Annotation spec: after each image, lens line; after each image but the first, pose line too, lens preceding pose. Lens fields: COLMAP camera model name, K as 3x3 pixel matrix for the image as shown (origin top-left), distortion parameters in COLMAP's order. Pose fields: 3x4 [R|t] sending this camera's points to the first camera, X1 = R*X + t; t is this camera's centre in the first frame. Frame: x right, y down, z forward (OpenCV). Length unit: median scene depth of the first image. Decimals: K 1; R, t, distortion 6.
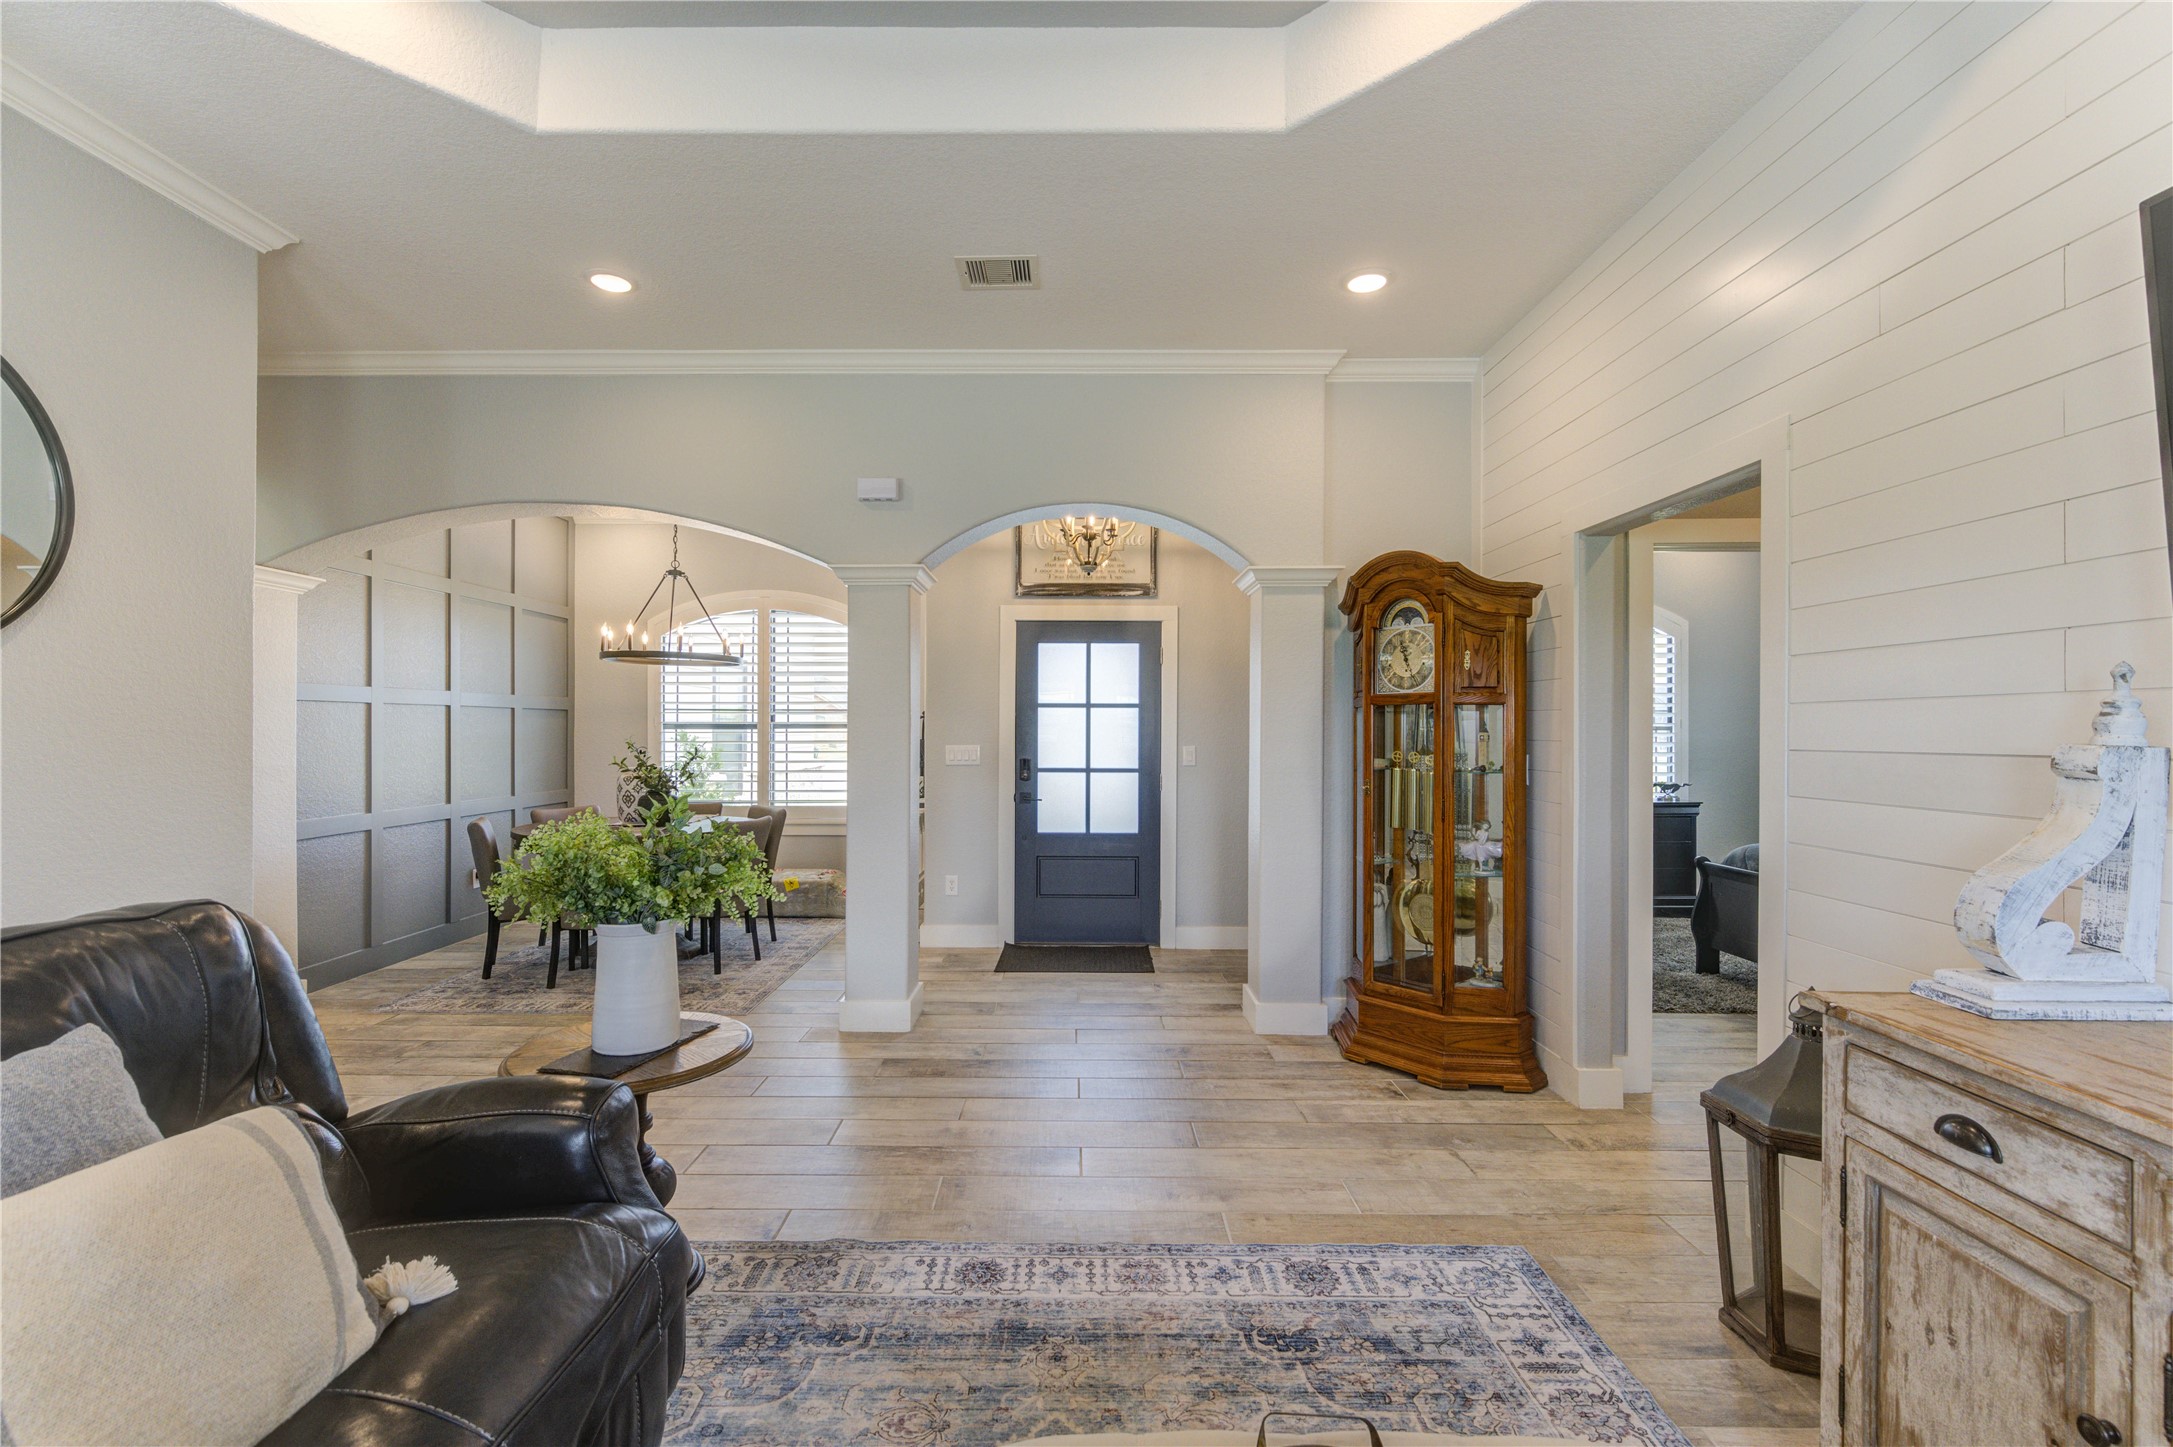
lens RADIAL K [[931.8, 0, 1070.5], [0, 931.8, 727.8], [0, 0, 1]] dist [-0.000717, -0.001744]
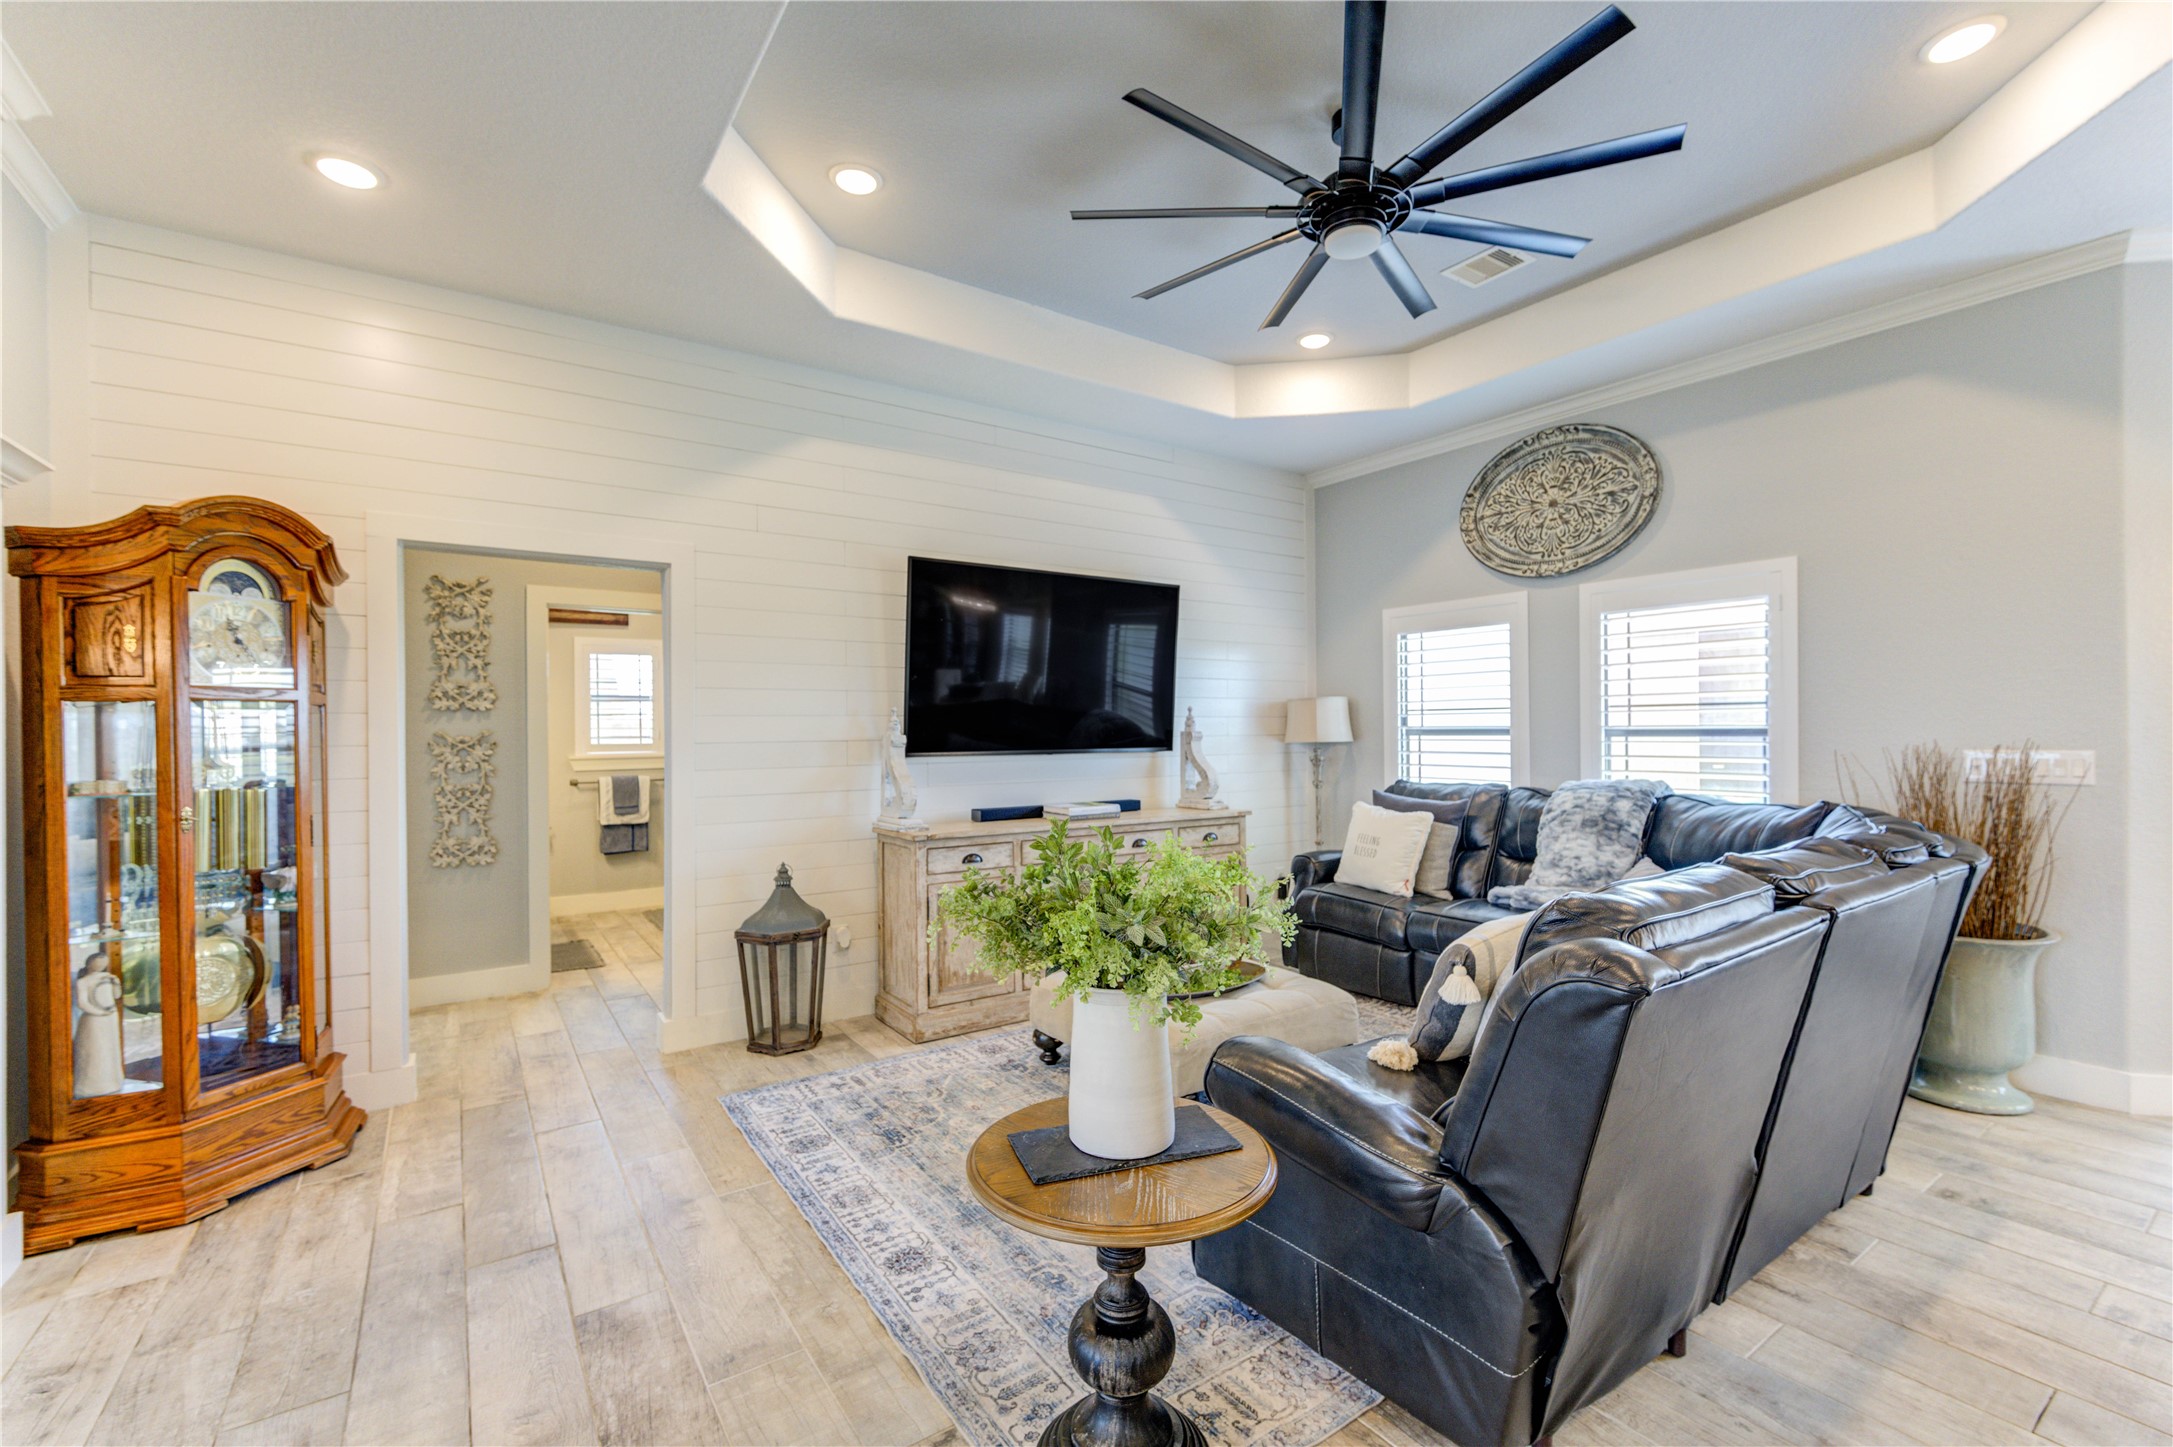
lens RADIAL K [[931.8, 0, 1094.4], [0, 931.8, 731.1], [0, 0, 1]] dist [-0.000717, -0.001744]
pose [[-0.580202, 0.001911, 0.814471, -0.466793], [0.005970, 0.999980, 0.001907, 0.000966], [-0.814451, 0.005968, -0.580202, 0.632509]]
